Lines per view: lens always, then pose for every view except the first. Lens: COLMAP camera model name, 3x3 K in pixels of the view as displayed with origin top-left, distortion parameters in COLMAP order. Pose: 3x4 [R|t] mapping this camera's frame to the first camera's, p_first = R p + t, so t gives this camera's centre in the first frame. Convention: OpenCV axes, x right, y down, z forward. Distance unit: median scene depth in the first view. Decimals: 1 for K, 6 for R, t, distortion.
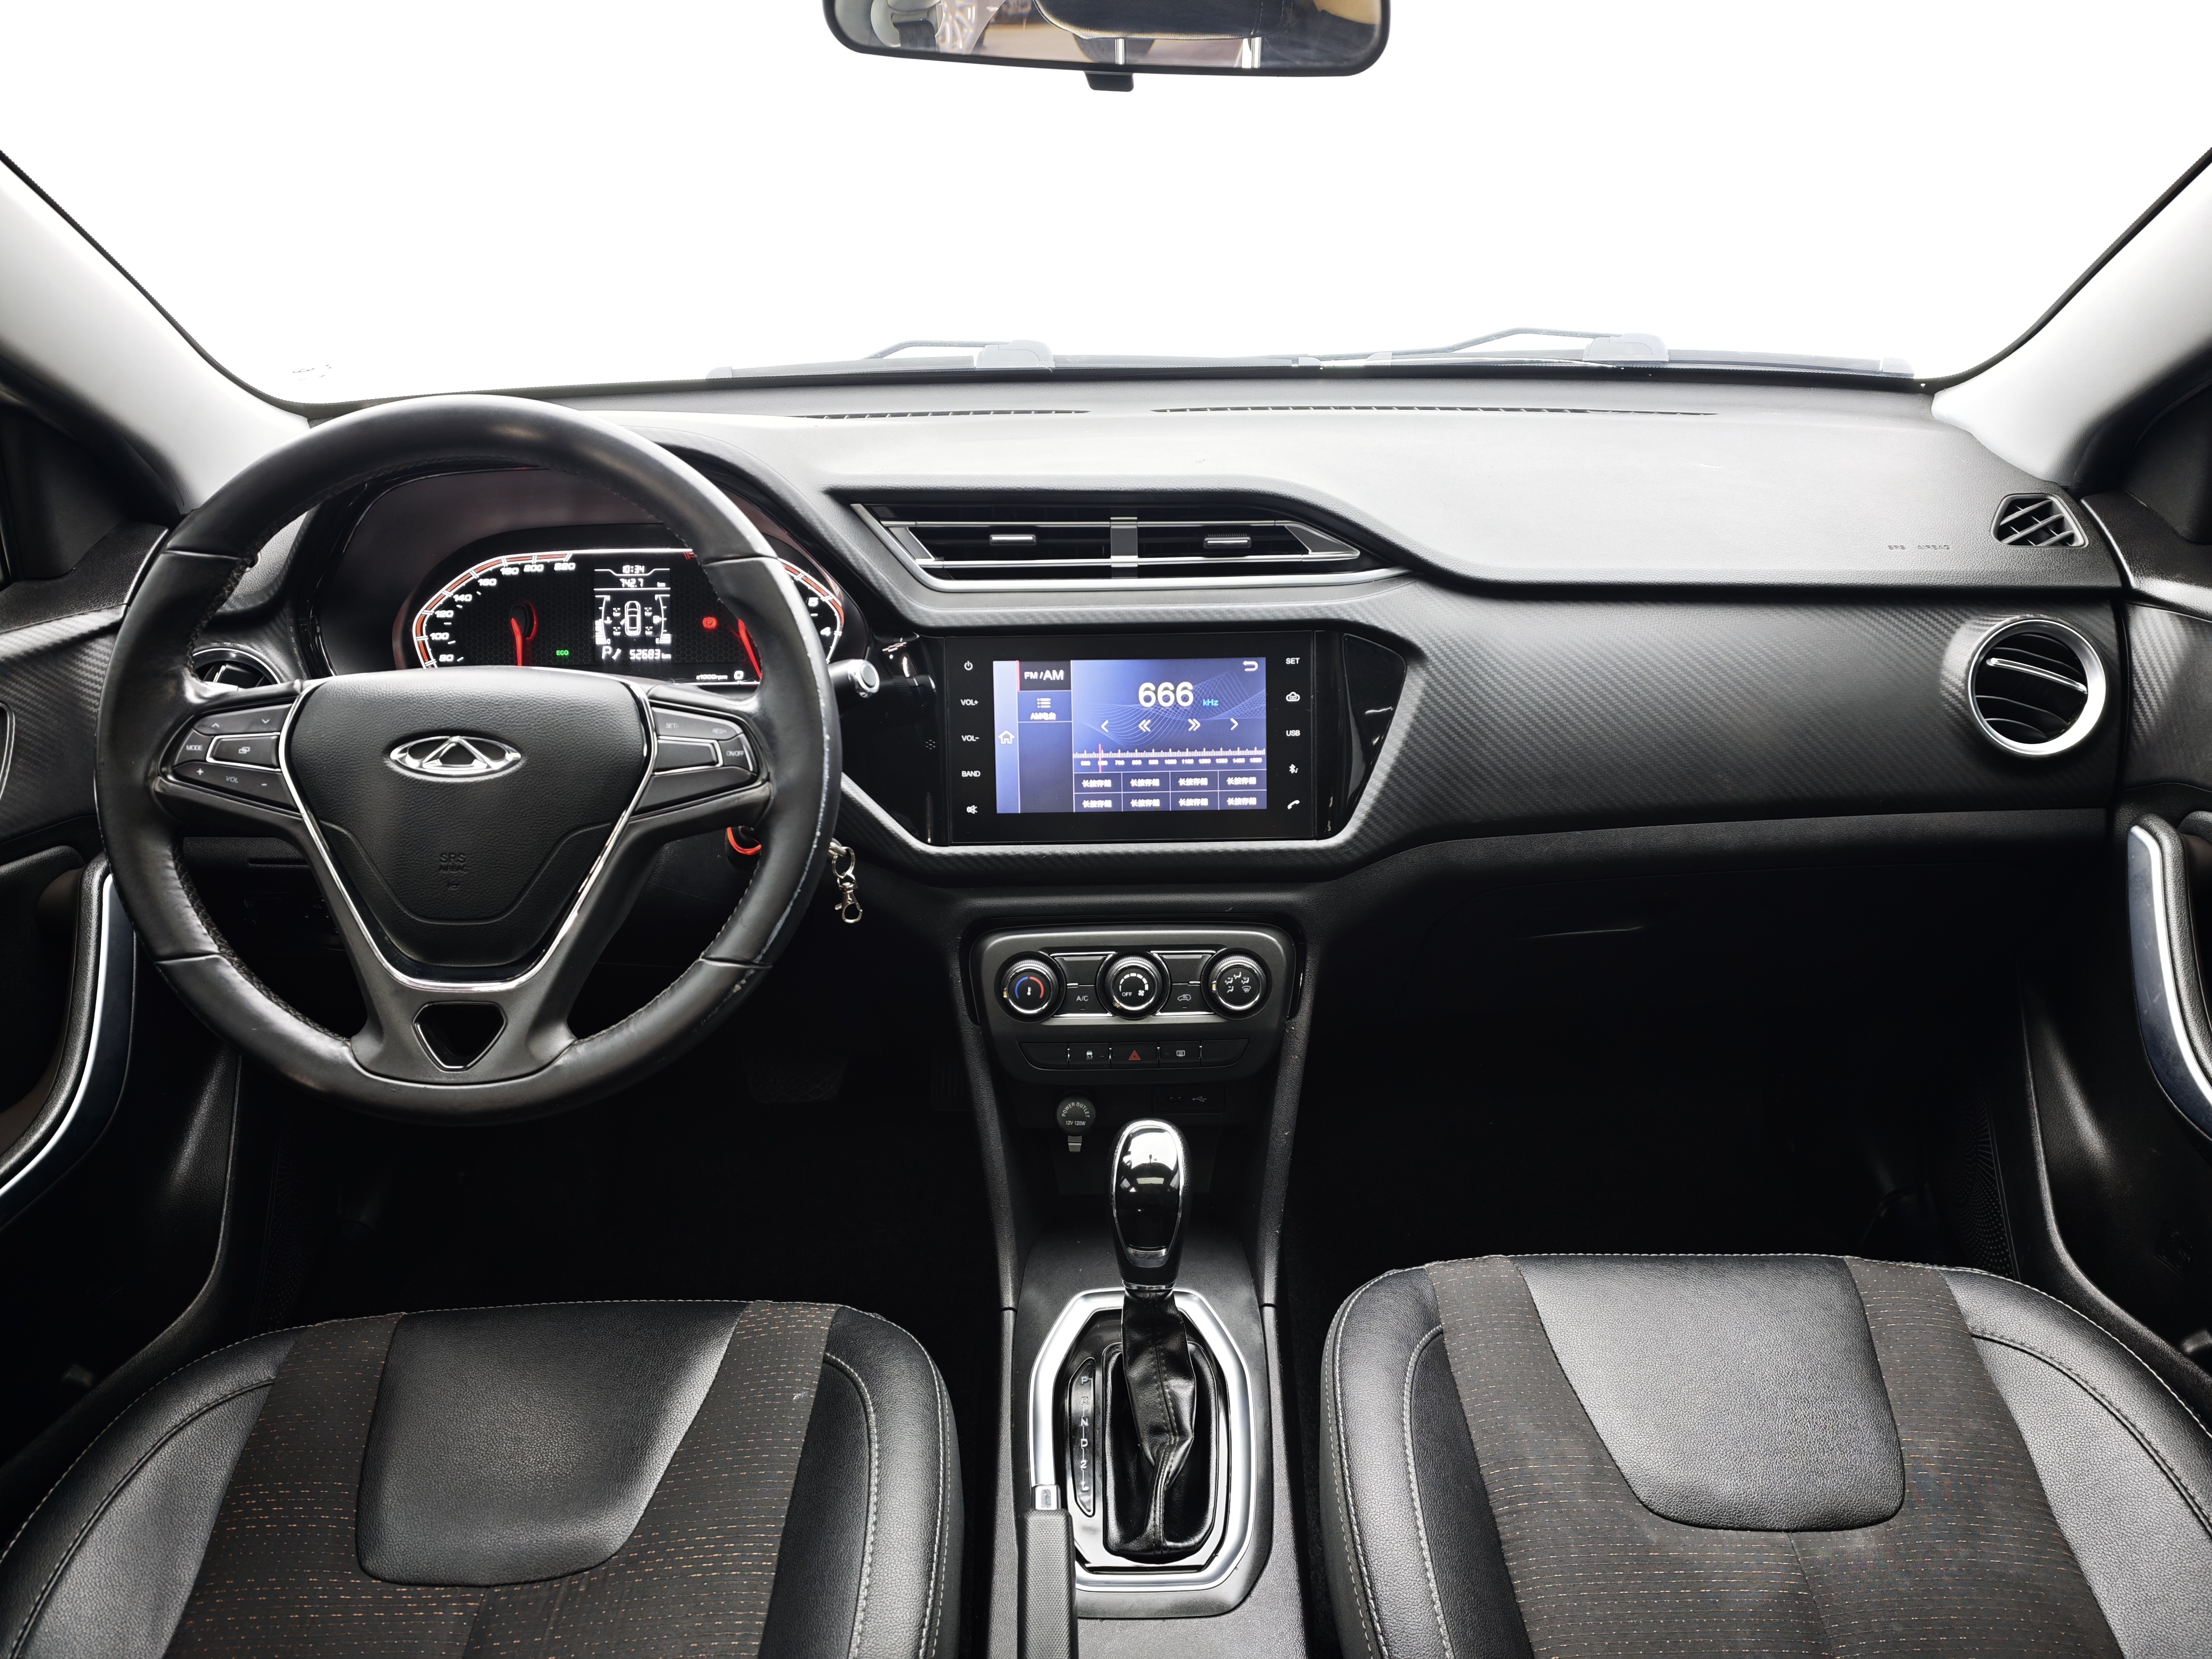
lens RADIAL K [[1496.5, 0, 1115.6], [0, 1496.5, 807.5], [0, 0, 1]] dist [0.068263, -0.085826]
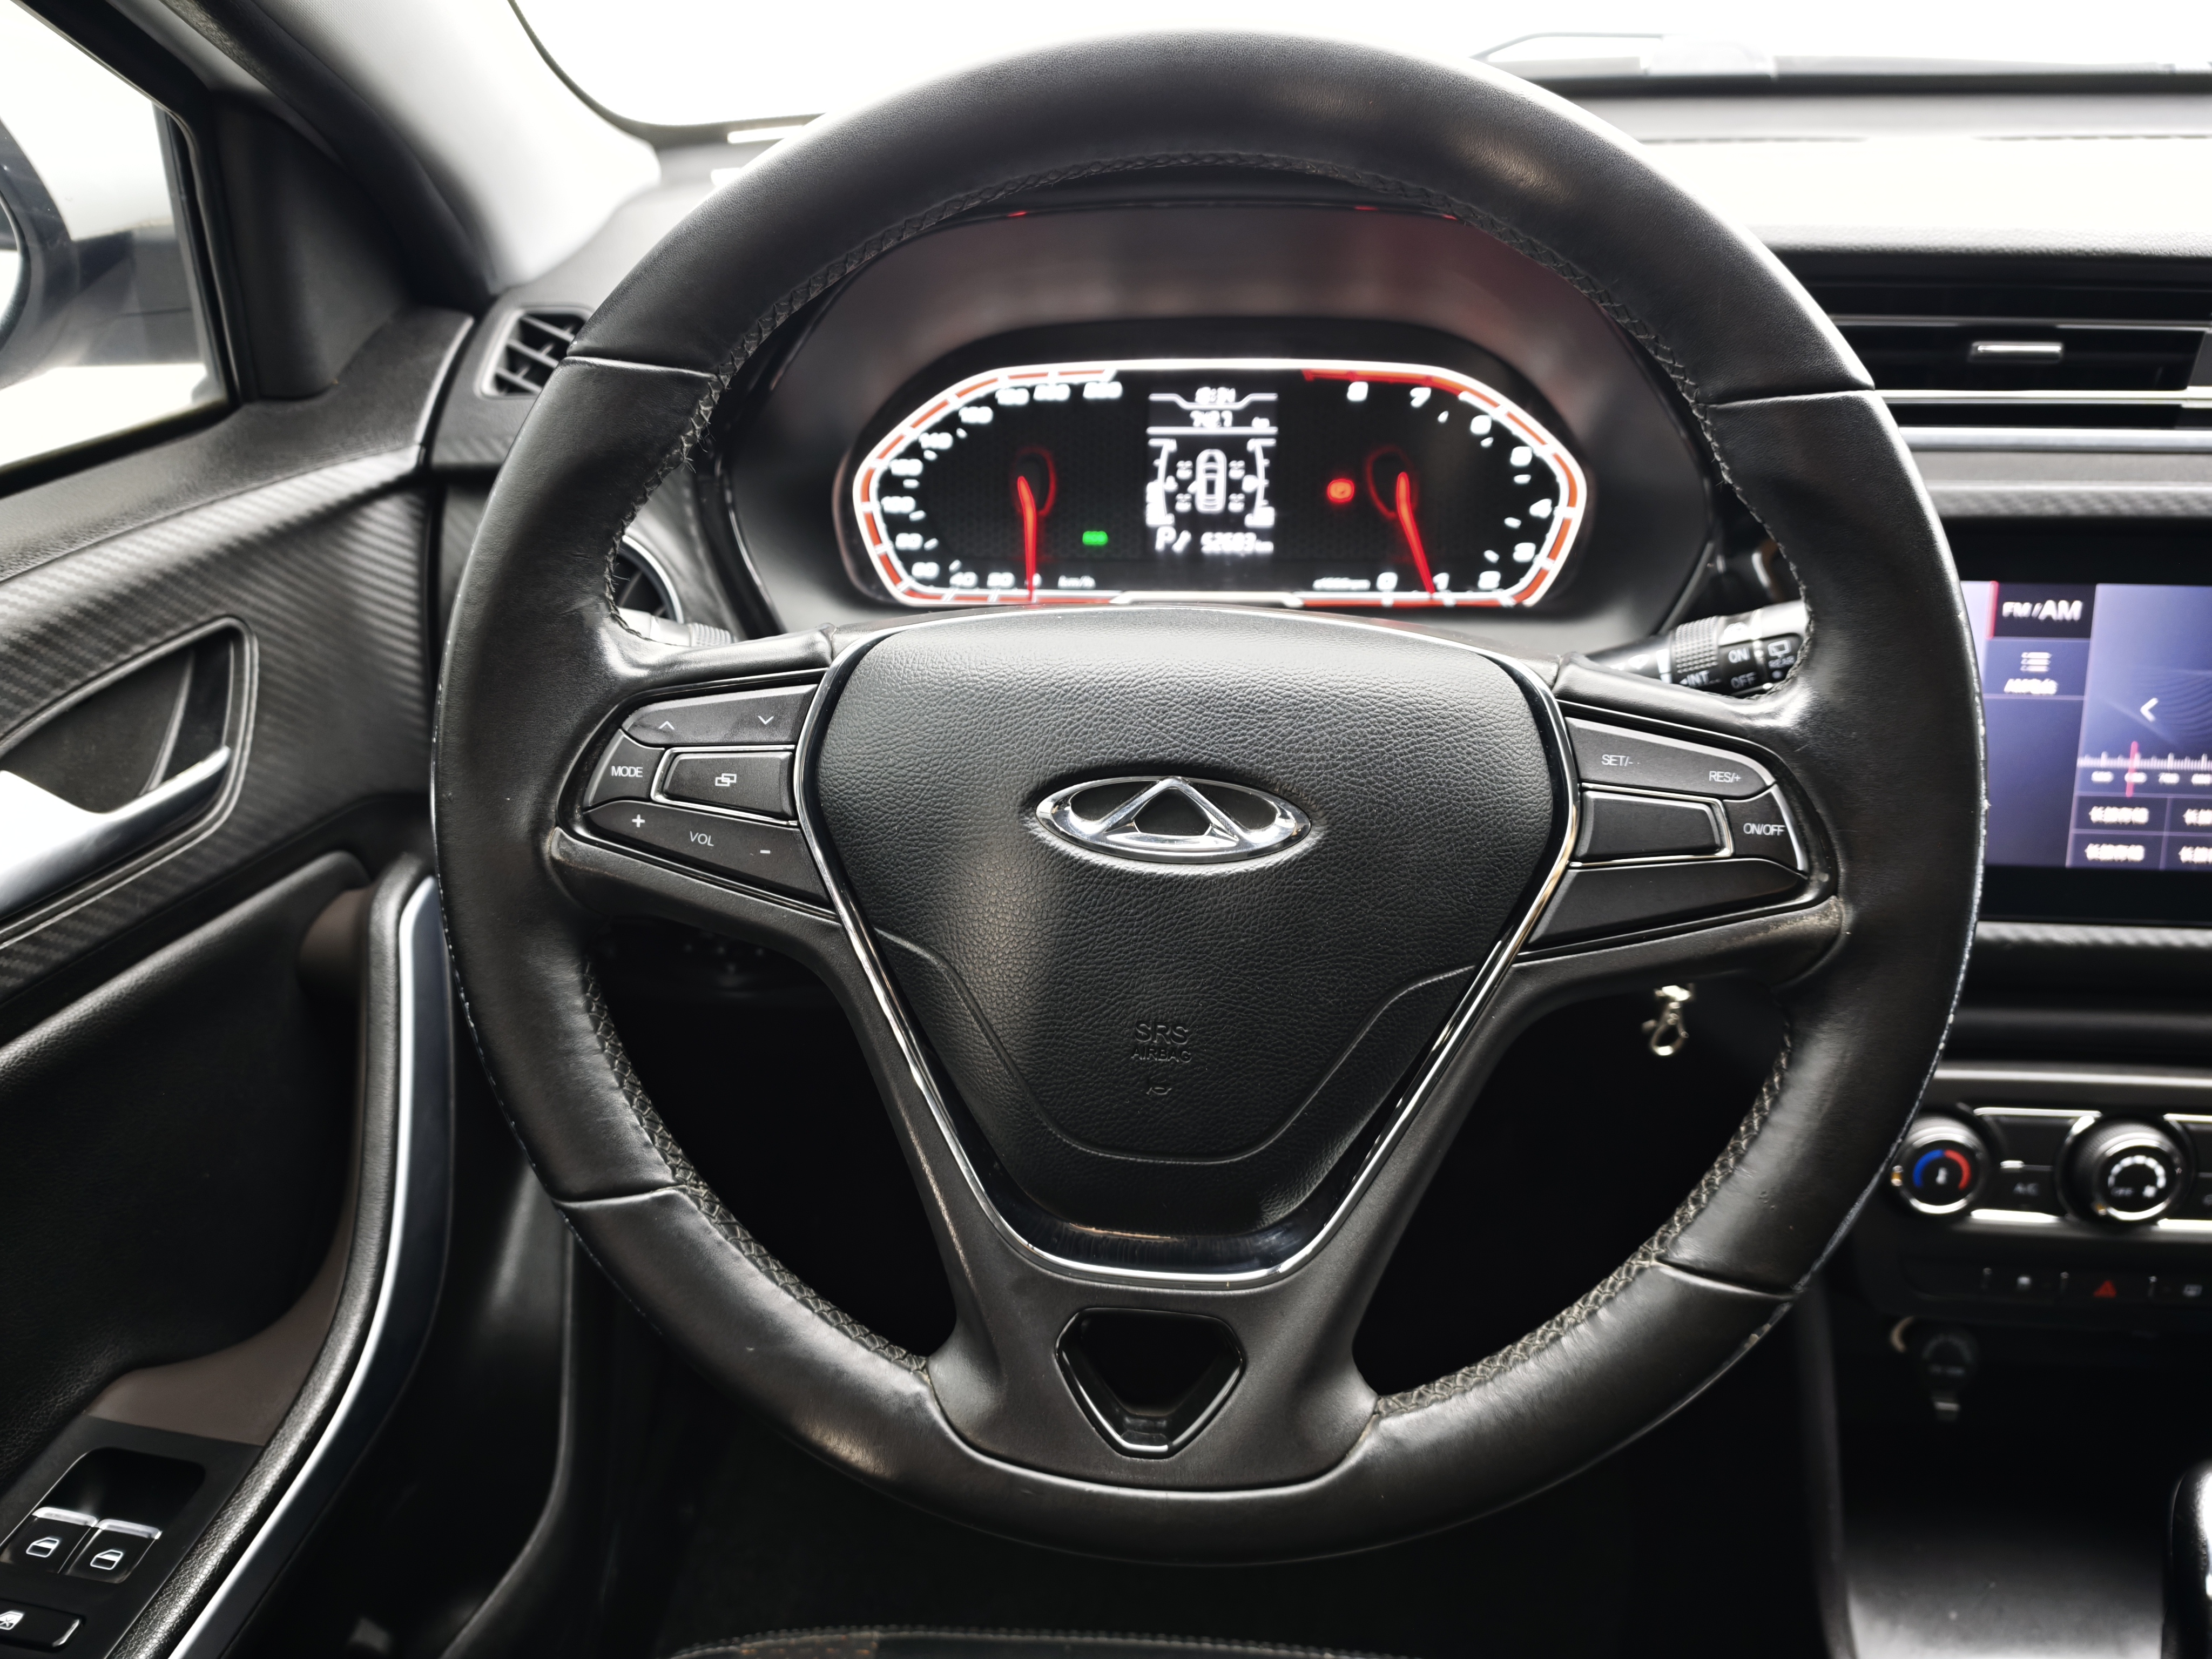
lens RADIAL K [[1496.5, 0, 1115.6], [0, 1496.5, 807.5], [0, 0, 1]] dist [0.068263, -0.085826]
pose [[0.994584, 0.043891, -0.094218, -0.320542], [-0.032711, 0.992582, 0.117092, -0.070754], [0.098658, -0.113376, 0.988642, 0.424456]]
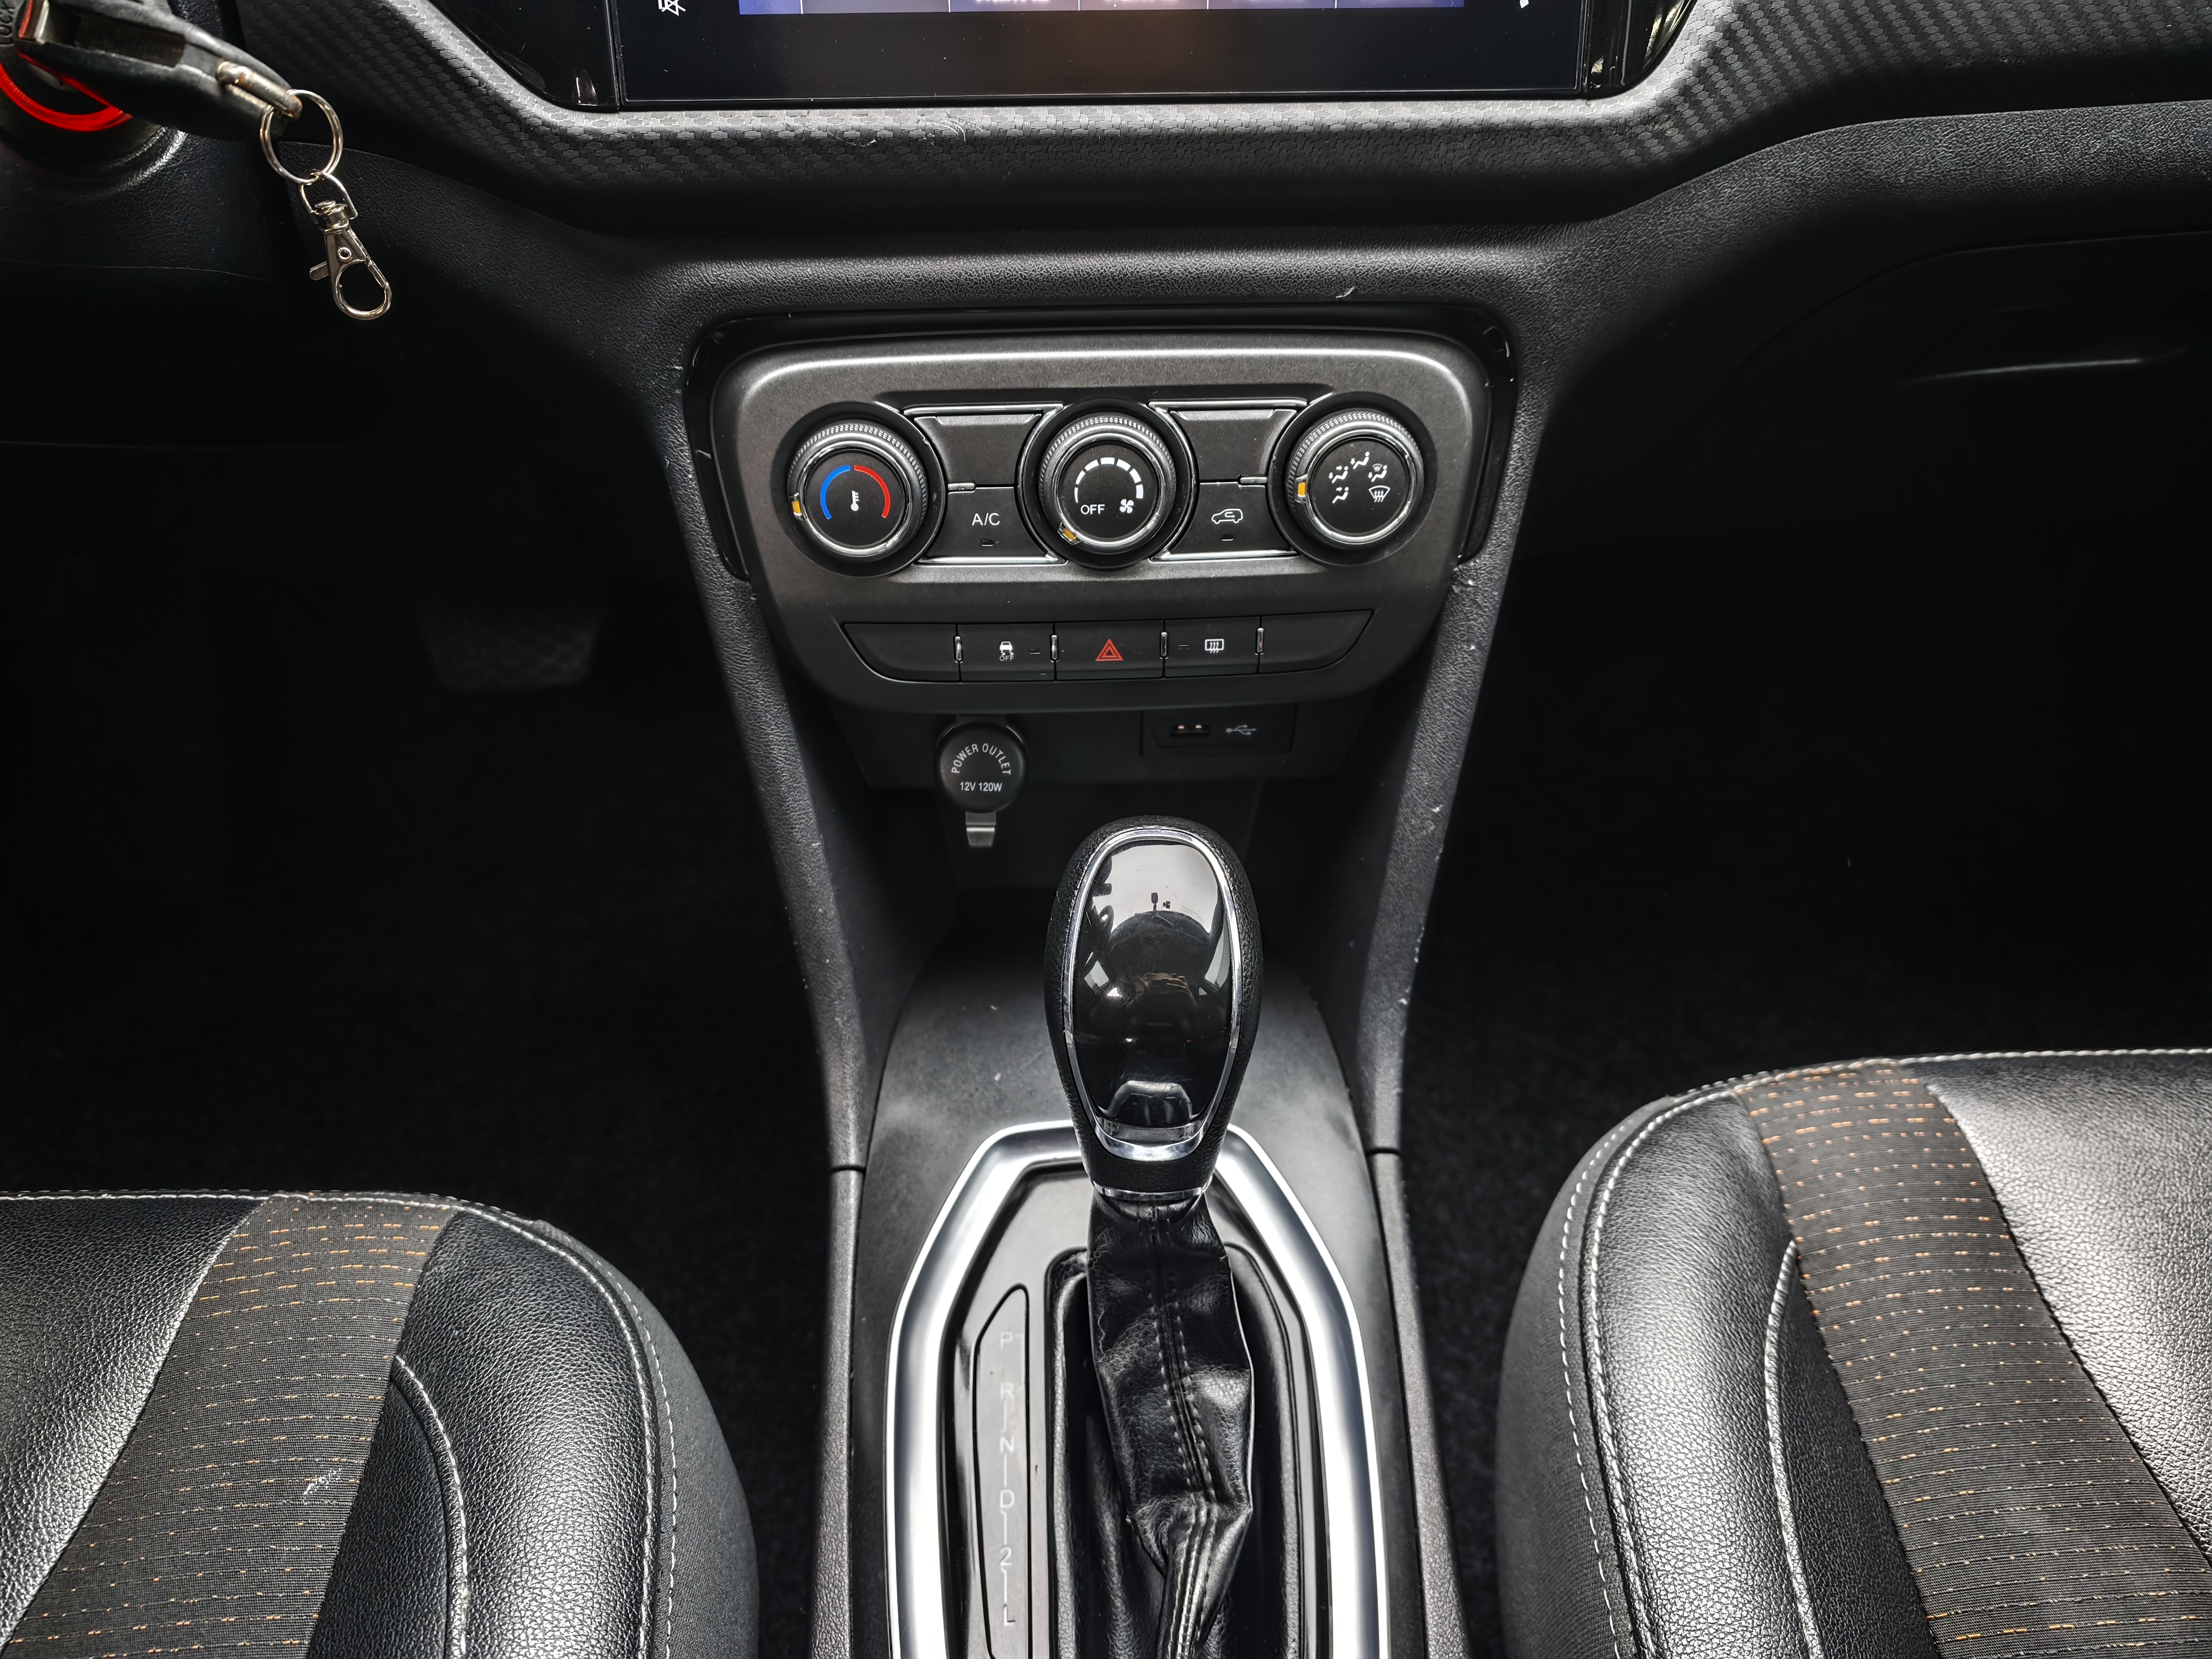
lens RADIAL K [[1496.5, 0, 1115.6], [0, 1496.5, 807.5], [0, 0, 1]] dist [0.068263, -0.085826]
pose [[0.999015, -0.012167, 0.042678, -0.004854], [-0.002402, 0.945453, 0.325750, 0.067236], [-0.044313, -0.325532, 0.944492, 0.579715]]
